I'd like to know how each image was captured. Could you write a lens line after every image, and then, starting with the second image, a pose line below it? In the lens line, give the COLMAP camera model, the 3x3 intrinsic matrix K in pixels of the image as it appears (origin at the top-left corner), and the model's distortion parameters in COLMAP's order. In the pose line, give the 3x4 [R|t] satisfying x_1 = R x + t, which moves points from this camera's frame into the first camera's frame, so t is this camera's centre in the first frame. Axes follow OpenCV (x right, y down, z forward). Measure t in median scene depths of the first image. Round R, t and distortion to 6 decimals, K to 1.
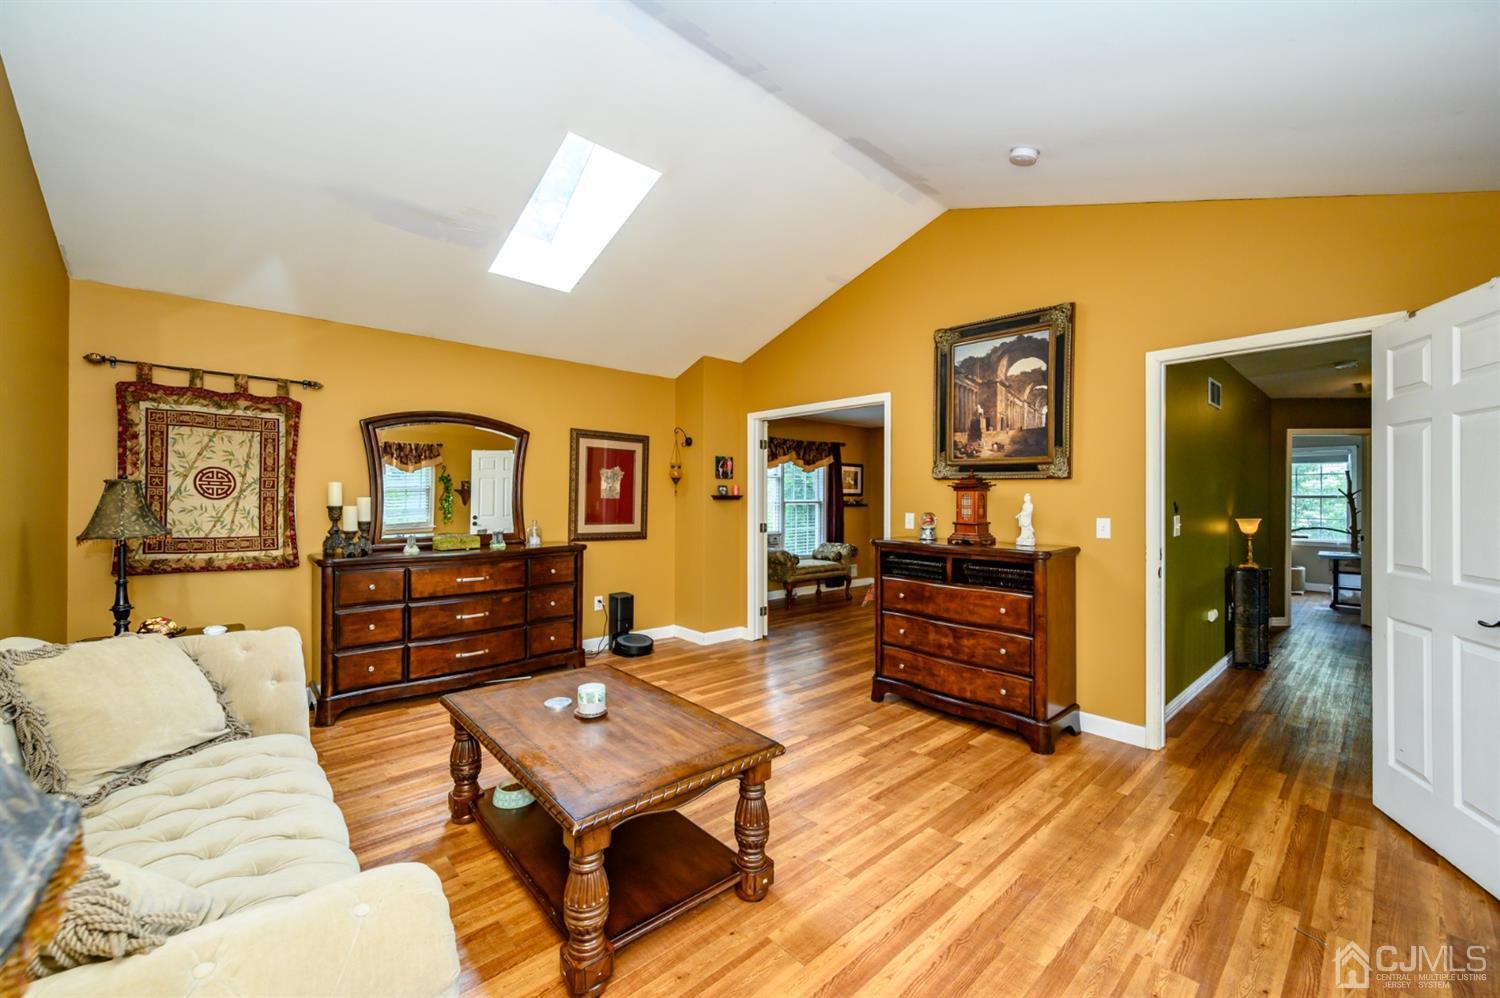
lens RADIAL K [[589.7, 0, 748.5], [0, 589.7, 493.9], [0, 0, 1]] dist [-0.001798, -0.000147]
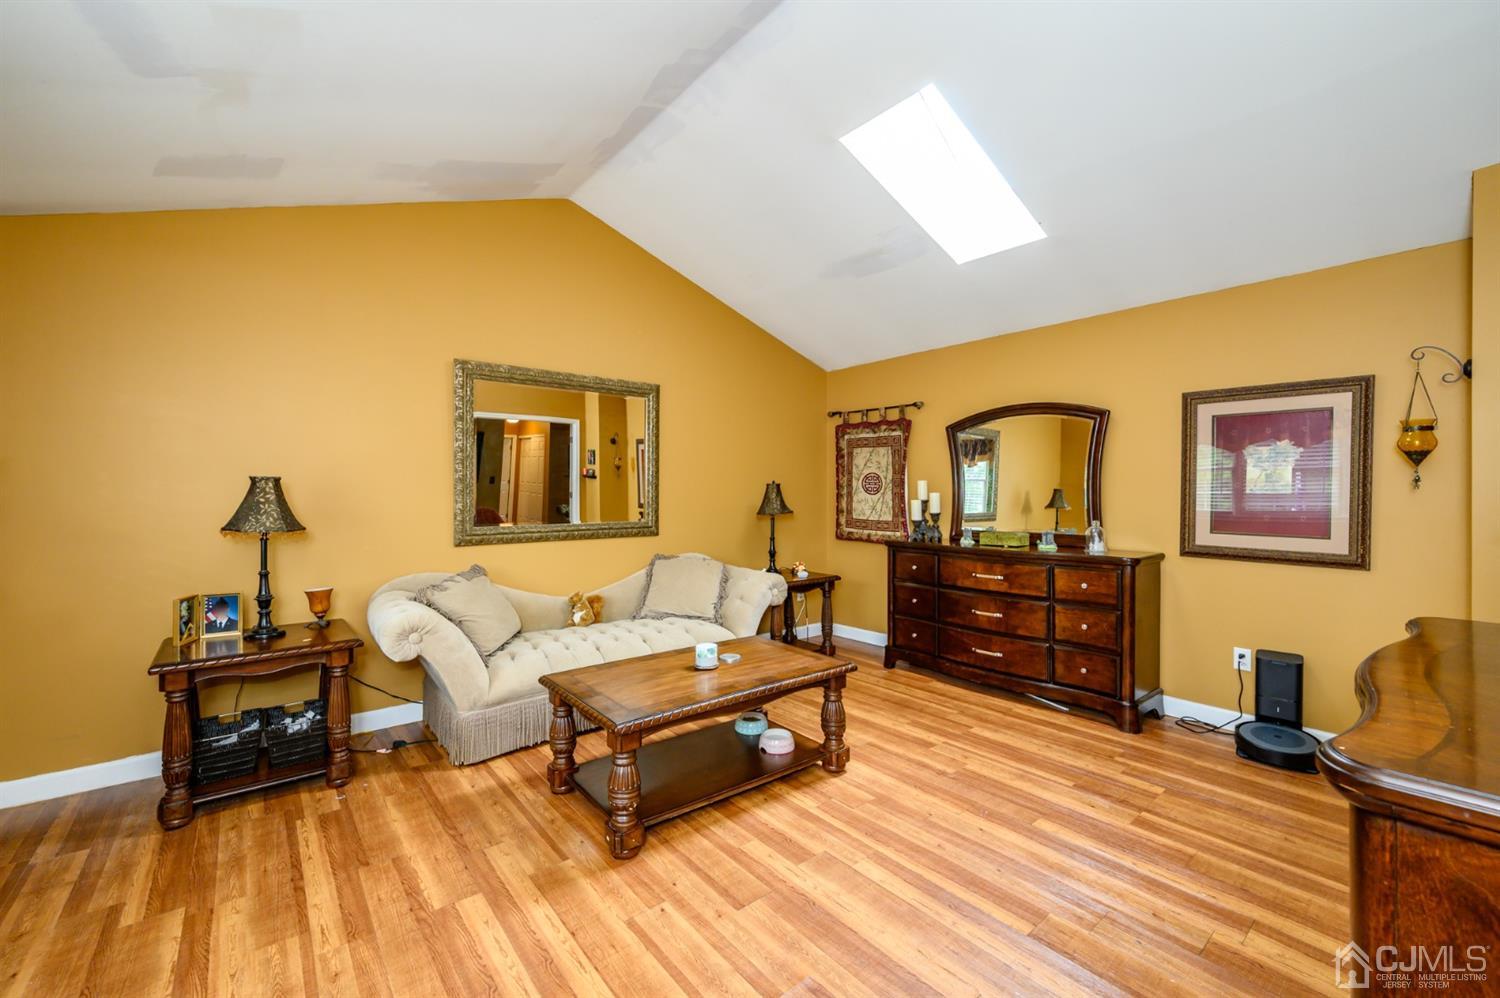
lens RADIAL K [[607.9, 0, 731.3], [0, 607.9, 493.9], [0, 0, 1]] dist [-0.000232, -0.000011]
pose [[-0.062699, -0.000109, -0.998032, 0.621209], [0.006876, 0.999976, -0.000541, 0.005903], [0.998009, -0.006897, -0.062696, 0.704212]]
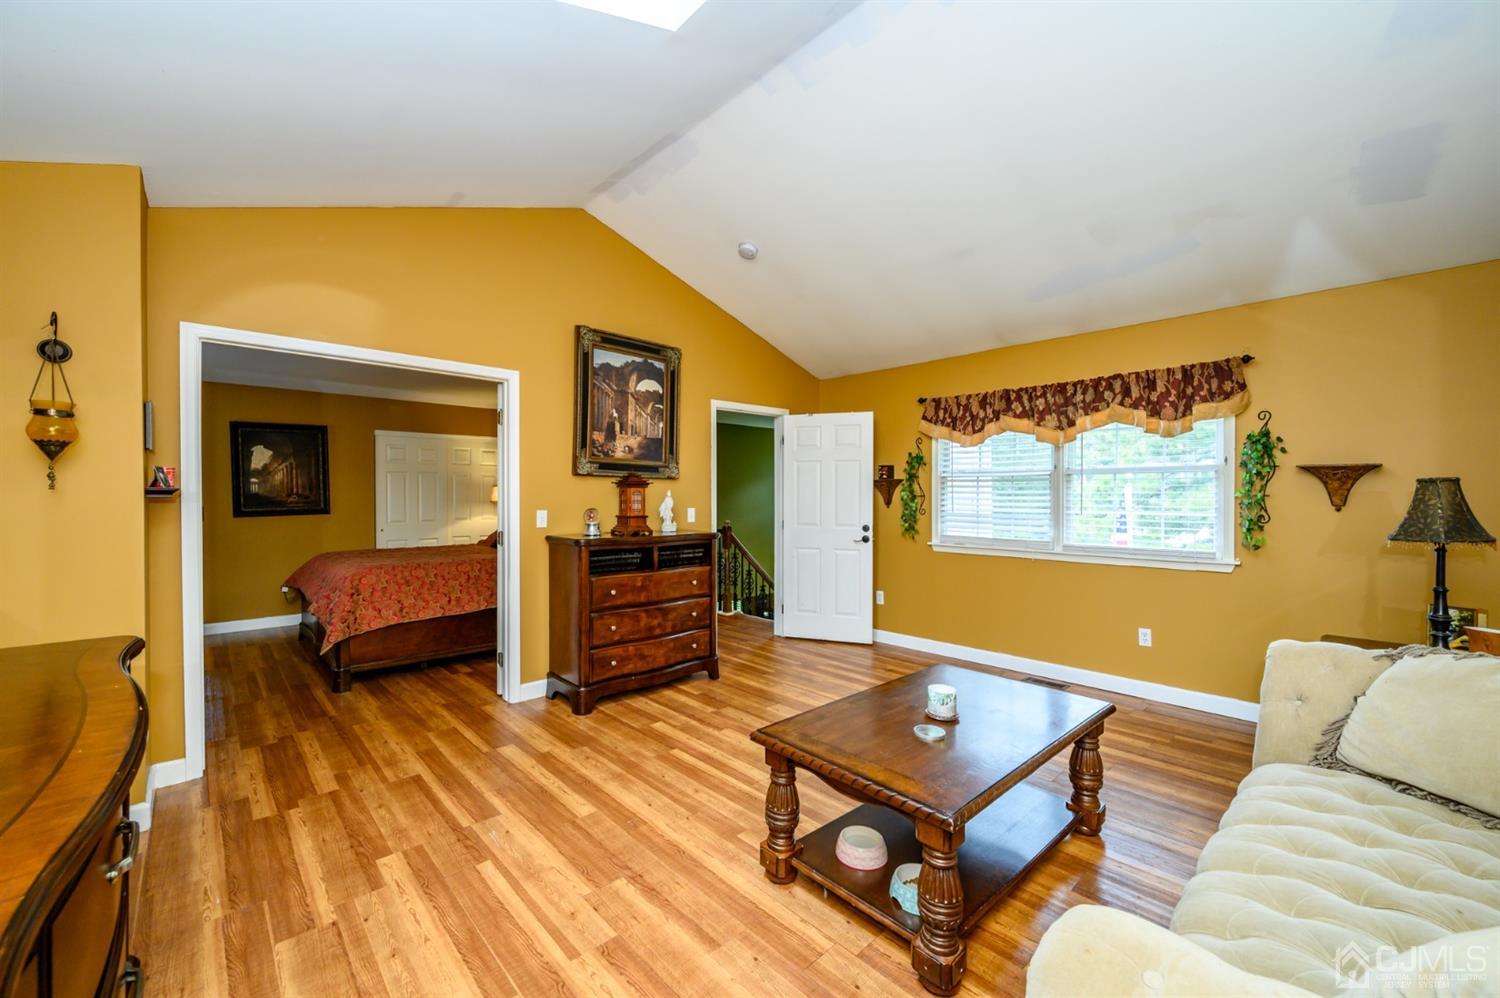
lens RADIAL K [[589.7, 0, 748.5], [0, 589.7, 493.9], [0, 0, 1]] dist [-0.001798, -0.000147]
pose [[-0.019477, -0.003199, 0.999805, -0.774695], [-0.009495, 0.999950, 0.003015, 0.001341], [-0.999765, -0.009434, -0.019507, 0.833867]]
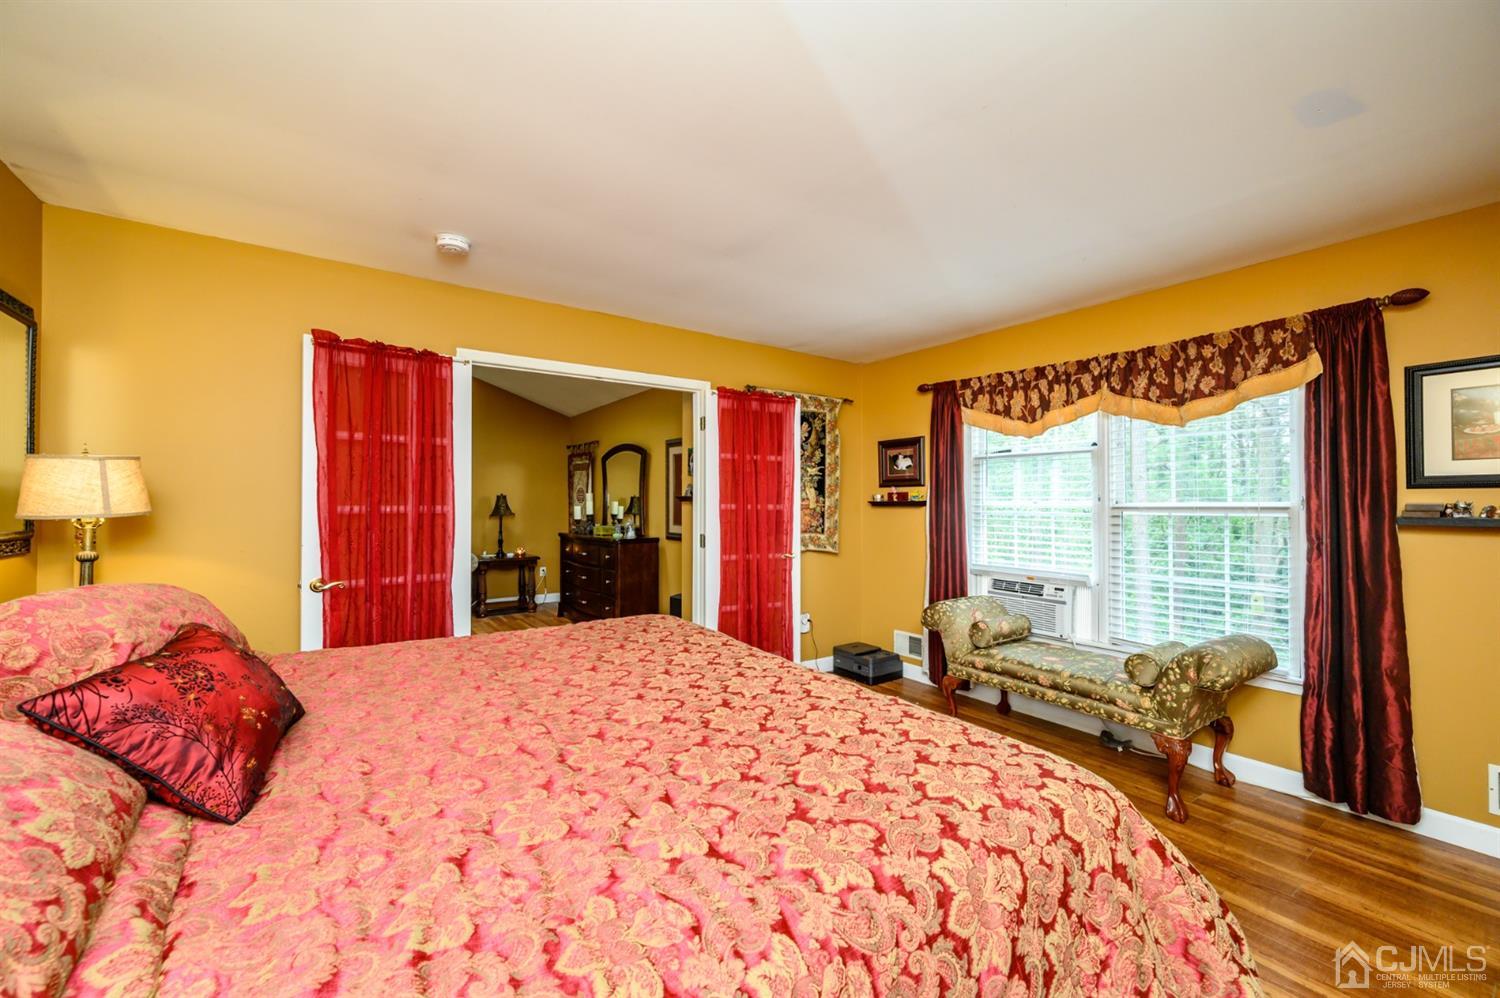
lens RADIAL K [[589.7, 0, 748.5], [0, 589.7, 493.9], [0, 0, 1]] dist [-0.001798, -0.000147]
pose [[-0.120773, -0.013269, -0.992591, 1.133476], [0.011202, 0.999829, -0.014729, 0.015848], [0.992617, -0.012898, -0.120604, 1.794029]]
